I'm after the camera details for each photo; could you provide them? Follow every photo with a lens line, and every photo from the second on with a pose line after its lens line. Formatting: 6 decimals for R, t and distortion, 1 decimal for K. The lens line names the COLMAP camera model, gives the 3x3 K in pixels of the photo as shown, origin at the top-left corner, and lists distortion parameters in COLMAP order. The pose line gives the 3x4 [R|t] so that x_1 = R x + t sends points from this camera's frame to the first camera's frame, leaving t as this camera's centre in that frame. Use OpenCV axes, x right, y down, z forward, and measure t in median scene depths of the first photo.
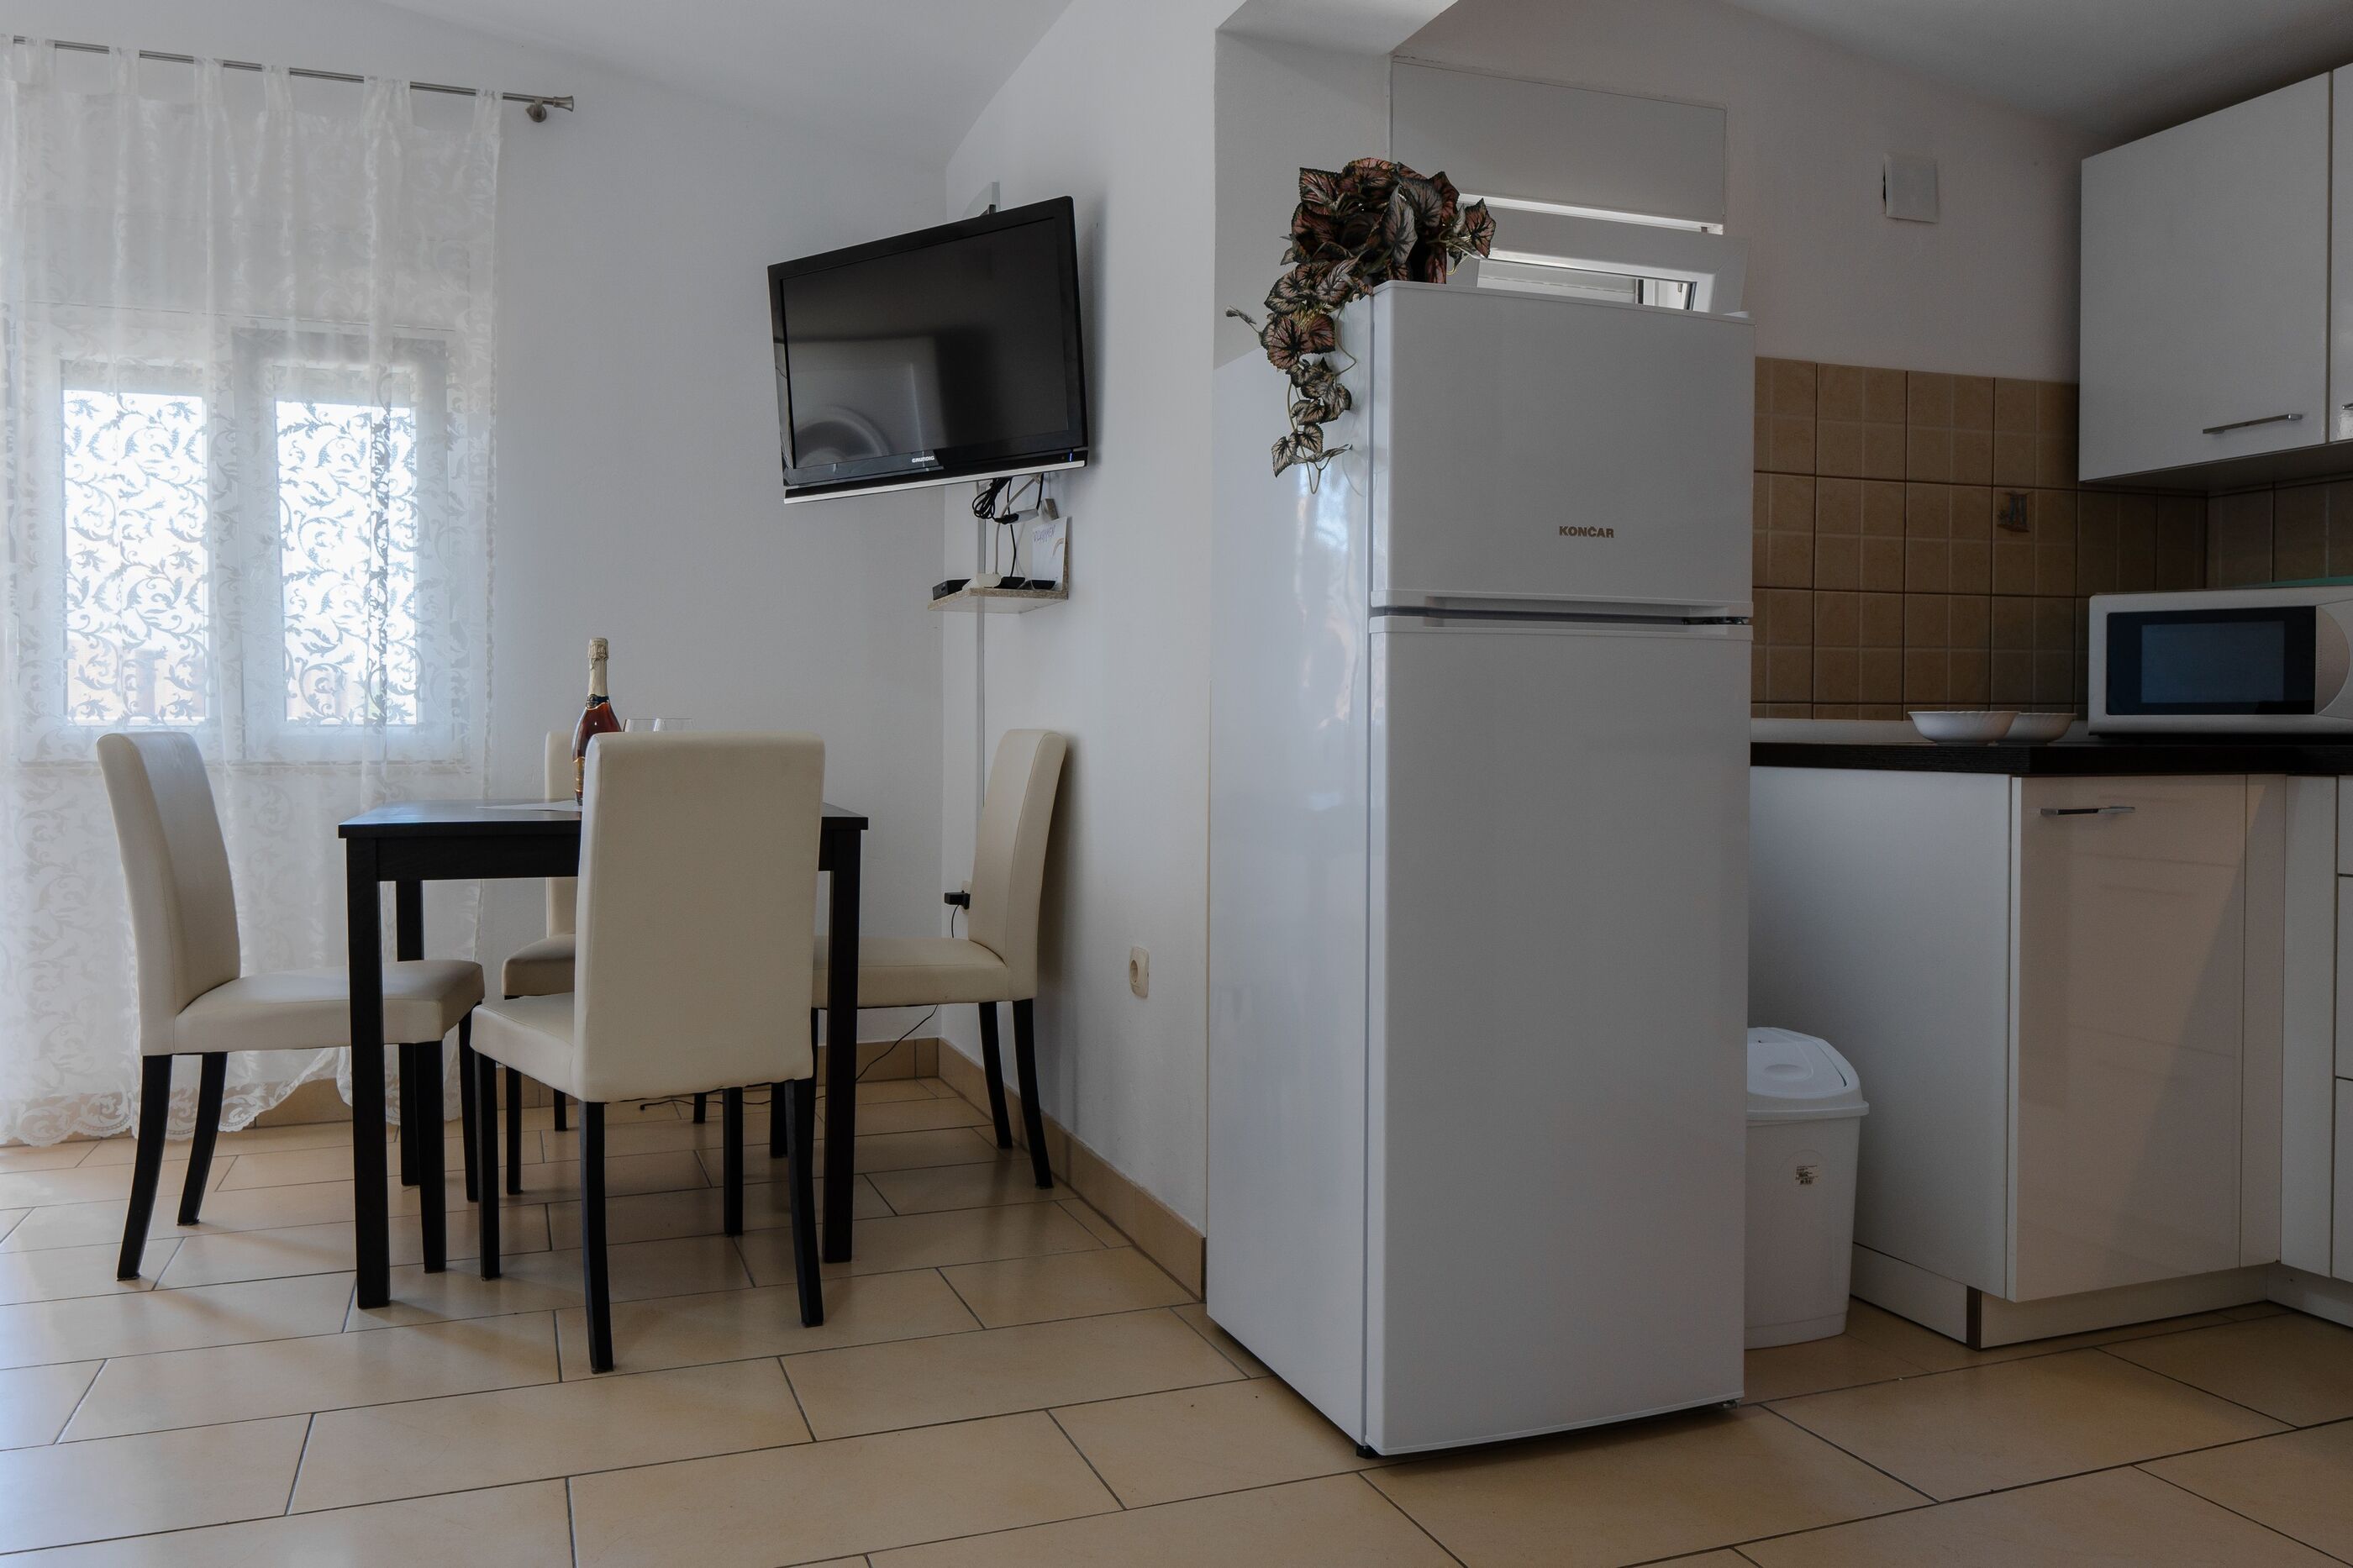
lens RADIAL K [[1653.6, 0, 1109.2], [0, 1653.6, 751.5], [0, 0, 1]] dist [-0.000143, -0.006057]
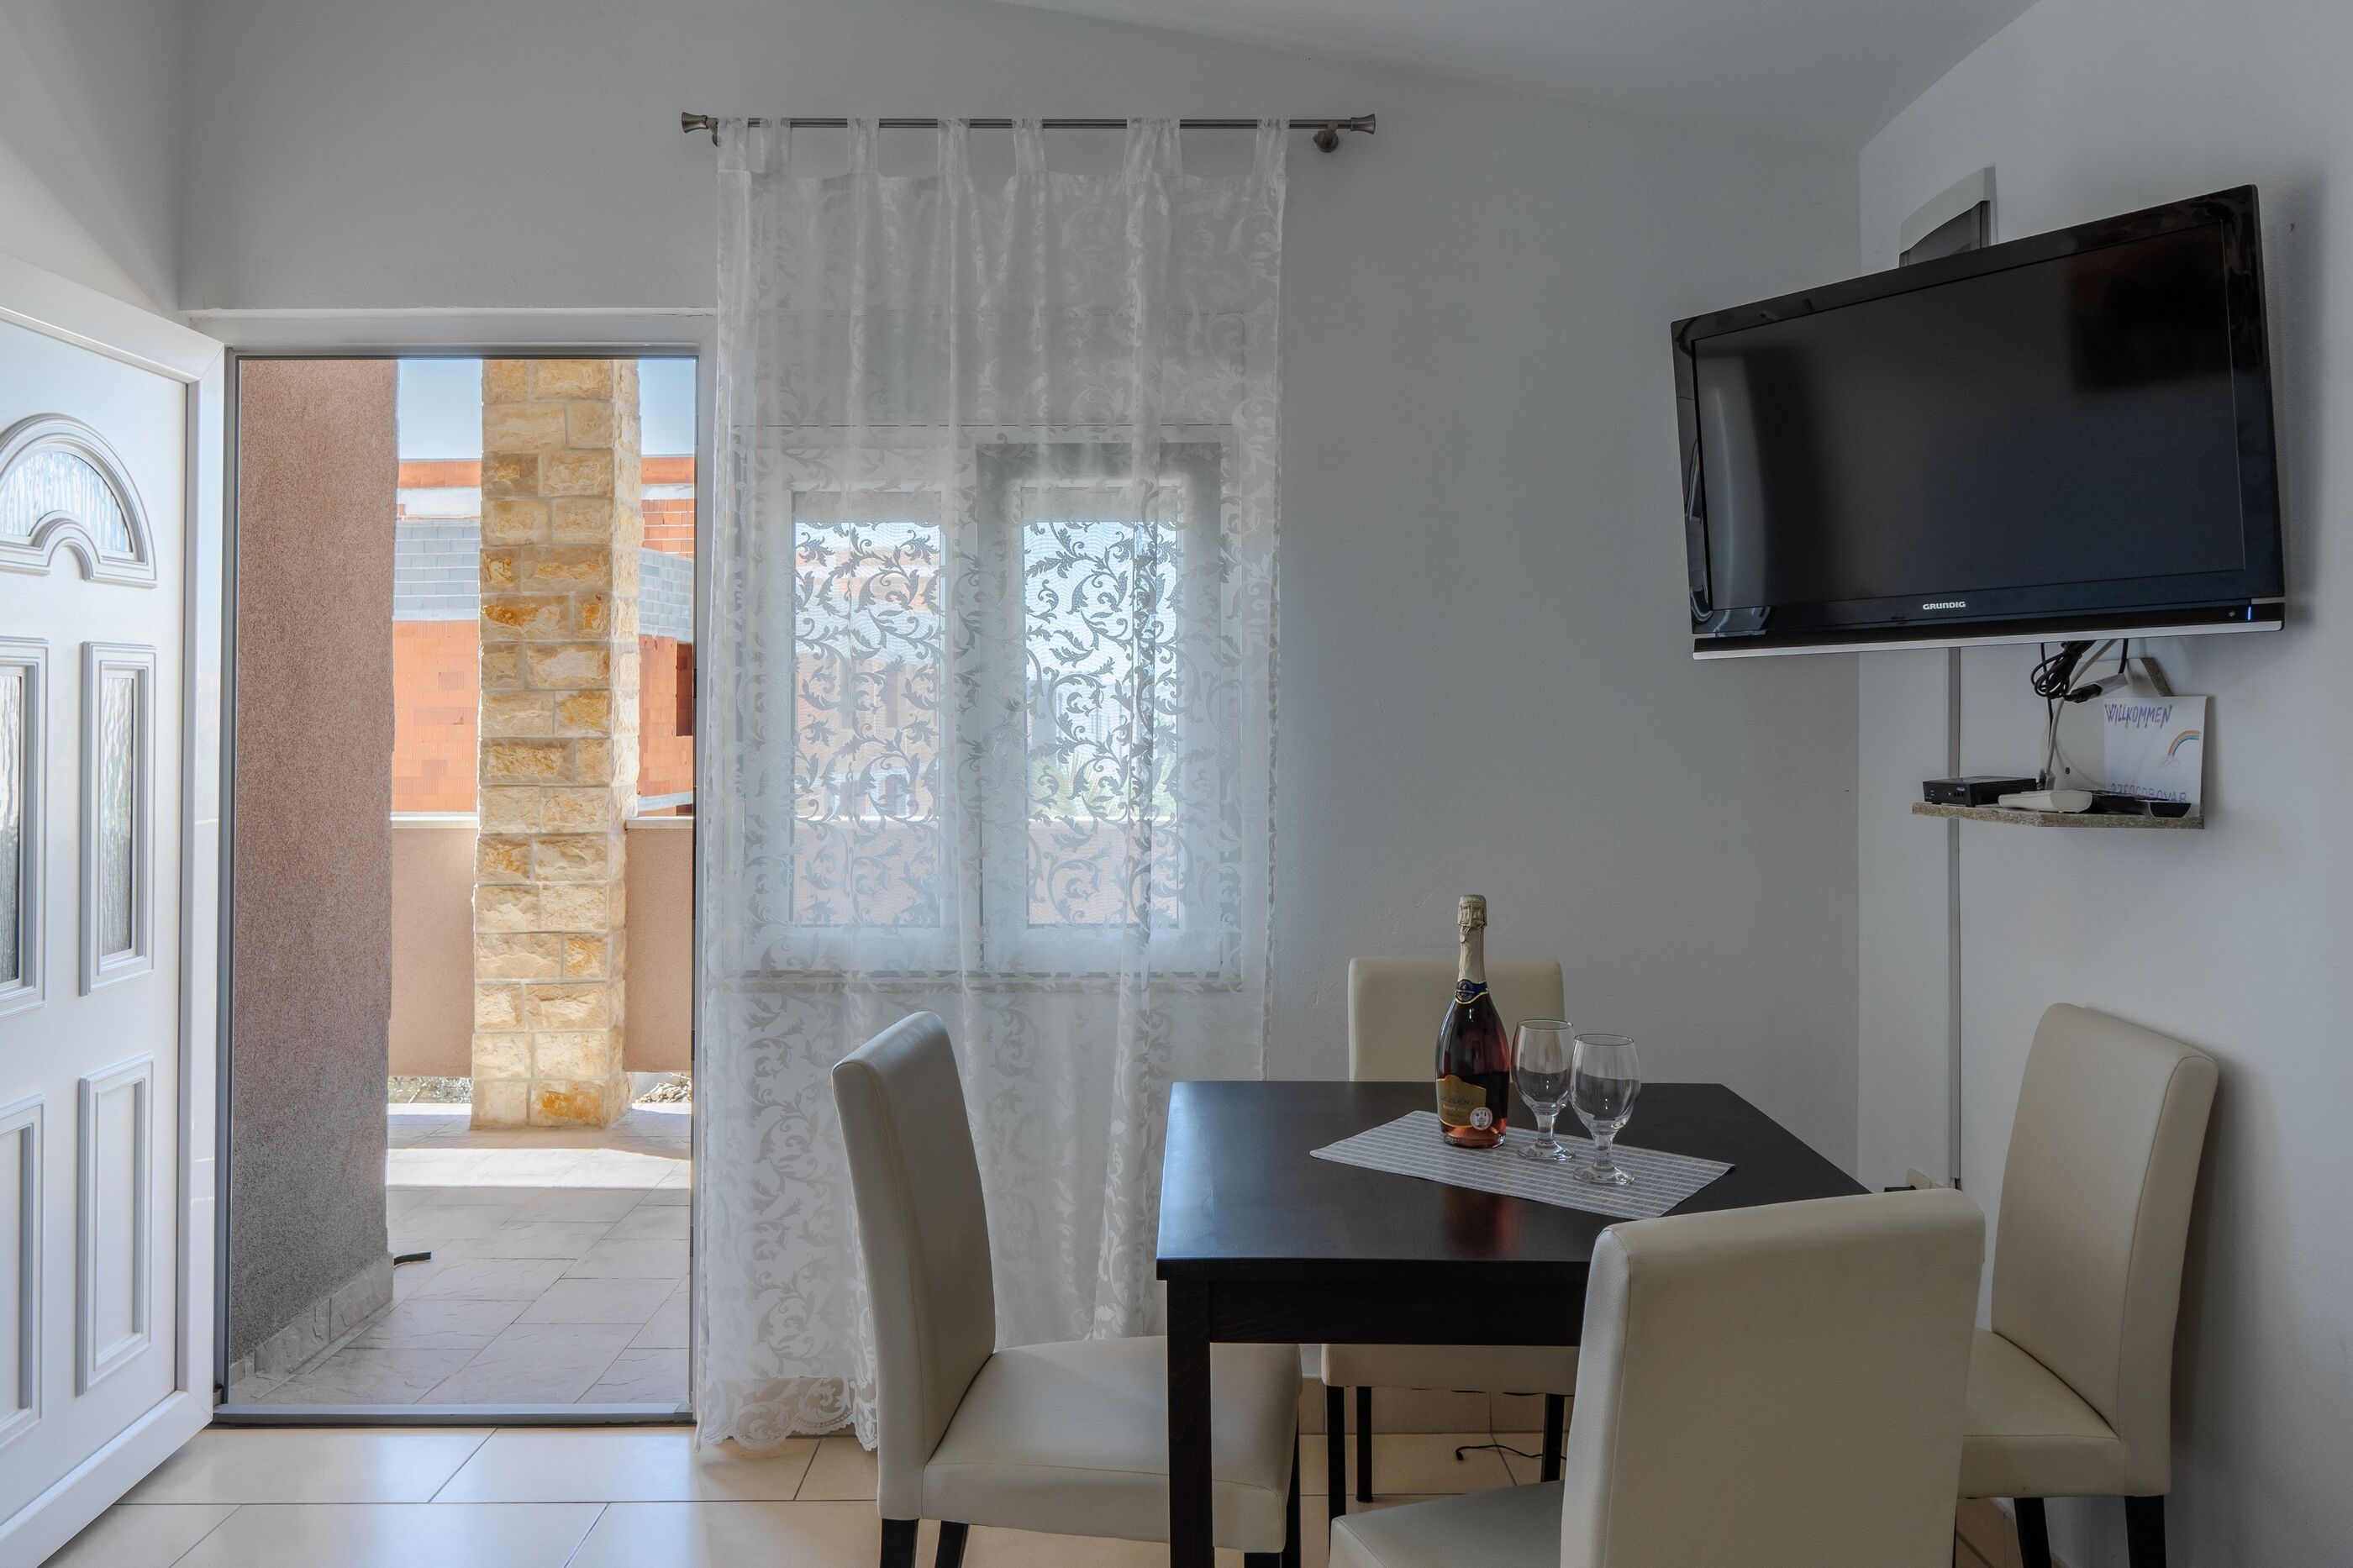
lens RADIAL K [[1653.6, 0, 1161.9], [0, 1653.6, 681.0], [0, 0, 1]] dist [-0.000143, -0.006057]
pose [[0.942903, -0.001582, -0.333064, -0.175682], [-0.008320, 0.999565, -0.028301, -0.118958], [0.332964, 0.029456, 0.942480, 0.269745]]
